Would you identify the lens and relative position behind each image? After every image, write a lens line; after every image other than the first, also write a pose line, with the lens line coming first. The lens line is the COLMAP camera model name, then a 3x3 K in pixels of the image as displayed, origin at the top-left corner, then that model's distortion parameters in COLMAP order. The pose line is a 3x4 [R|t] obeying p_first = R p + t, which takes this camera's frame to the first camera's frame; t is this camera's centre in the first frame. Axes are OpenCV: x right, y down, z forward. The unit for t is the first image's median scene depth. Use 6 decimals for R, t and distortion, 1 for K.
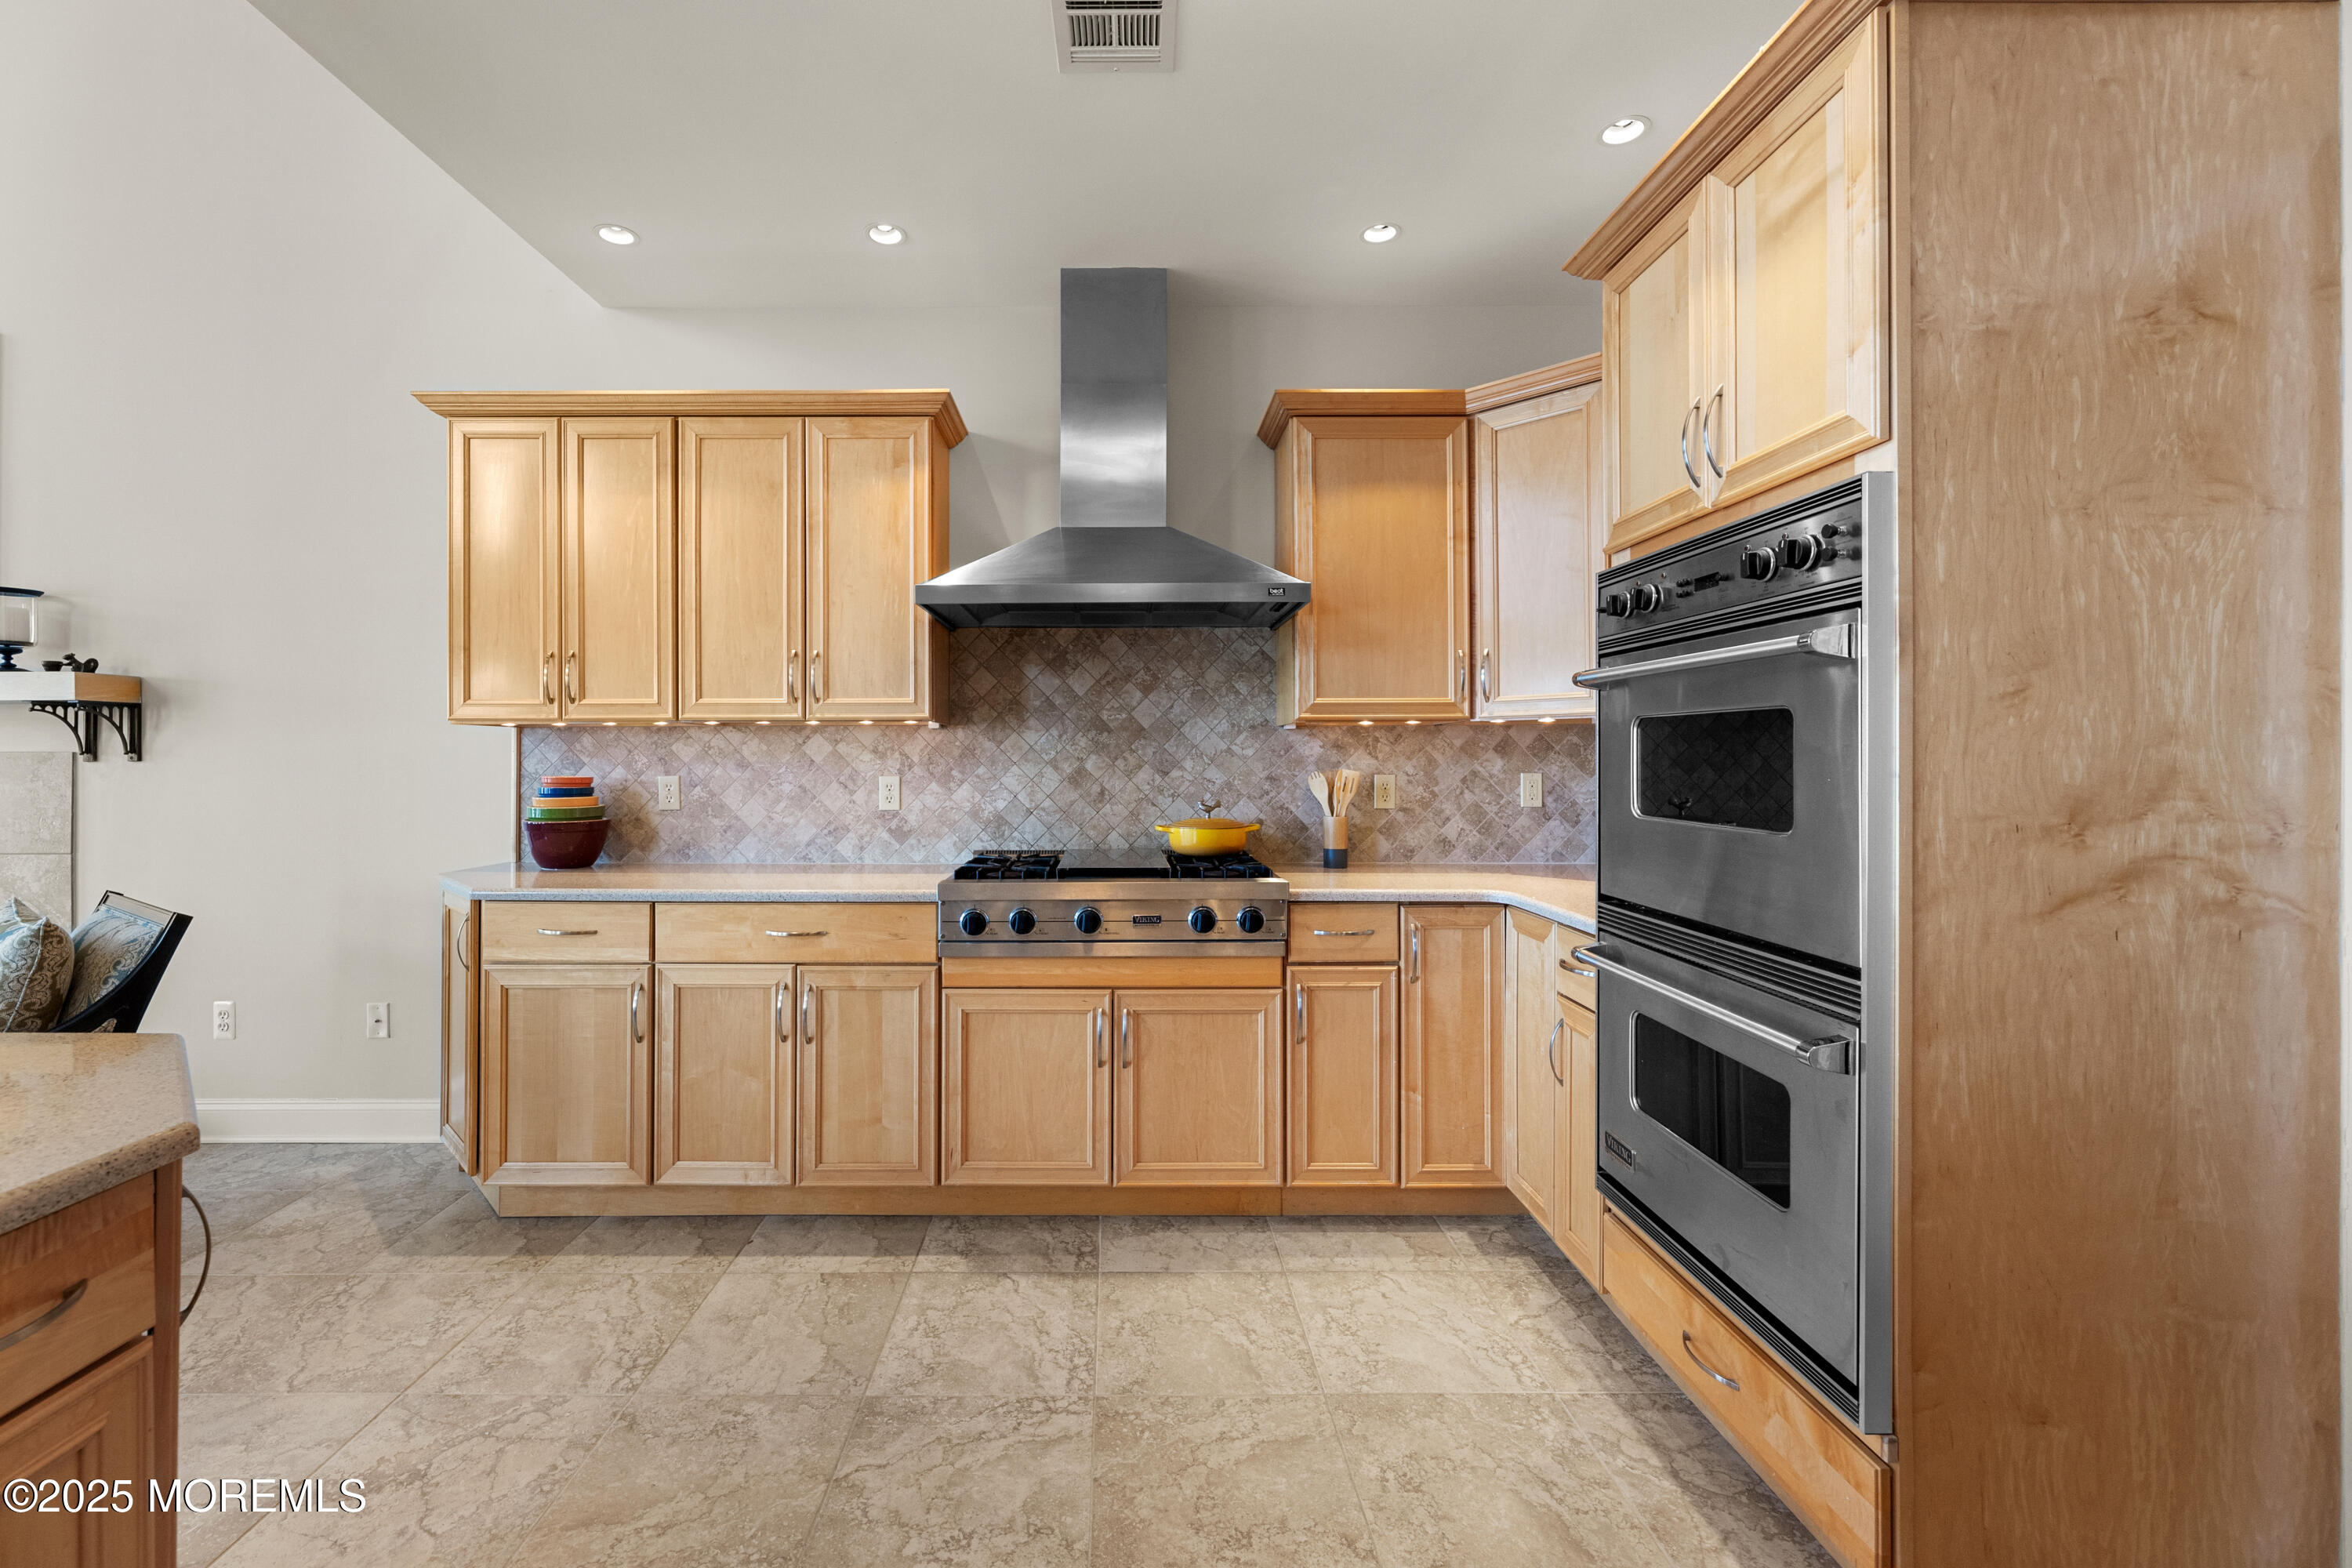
lens RADIAL K [[959.9, 0, 1115.9], [0, 959.9, 760.6], [0, 0, 1]] dist [-0.000332, -0.000427]
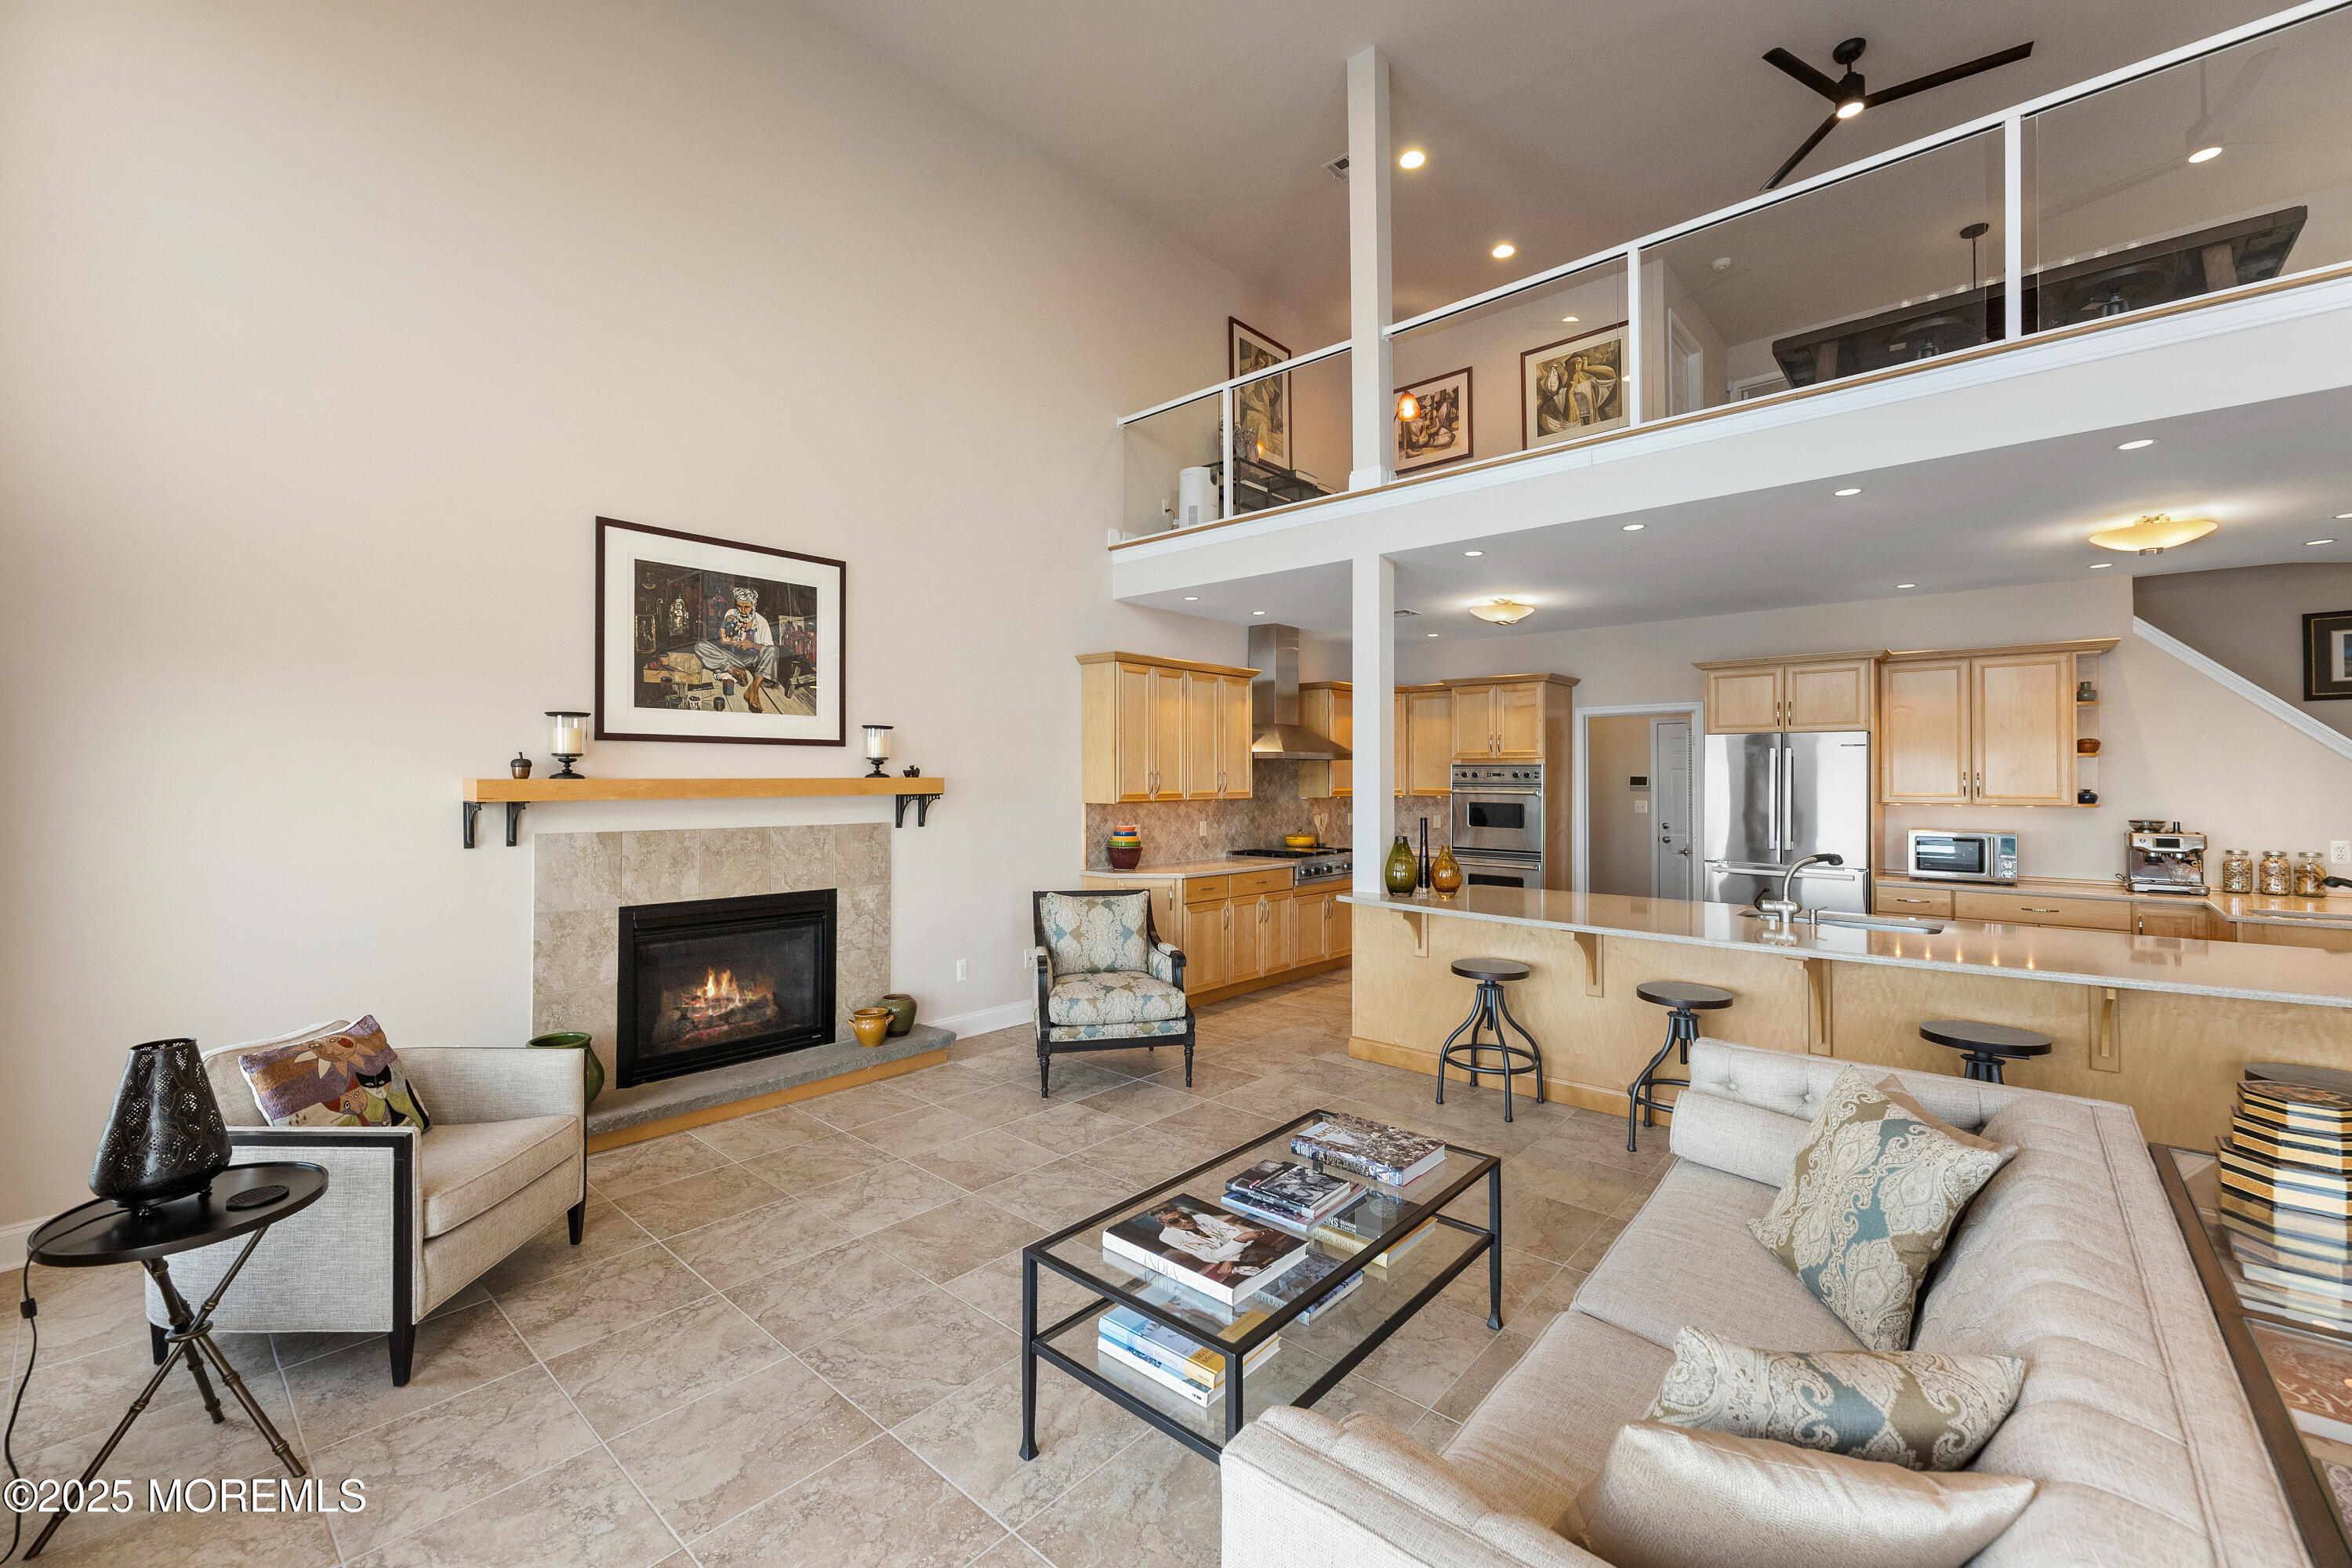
lens RADIAL K [[959.9, 0, 1175.5], [0, 959.9, 777.7], [0, 0, 1]] dist [-0.000332, -0.000427]
pose [[0.673602, 0.001265, 0.739093, -4.803927], [-0.001664, 0.999999, -0.000194, -0.213325], [-0.739092, -0.001099, 0.673604, -1.203447]]
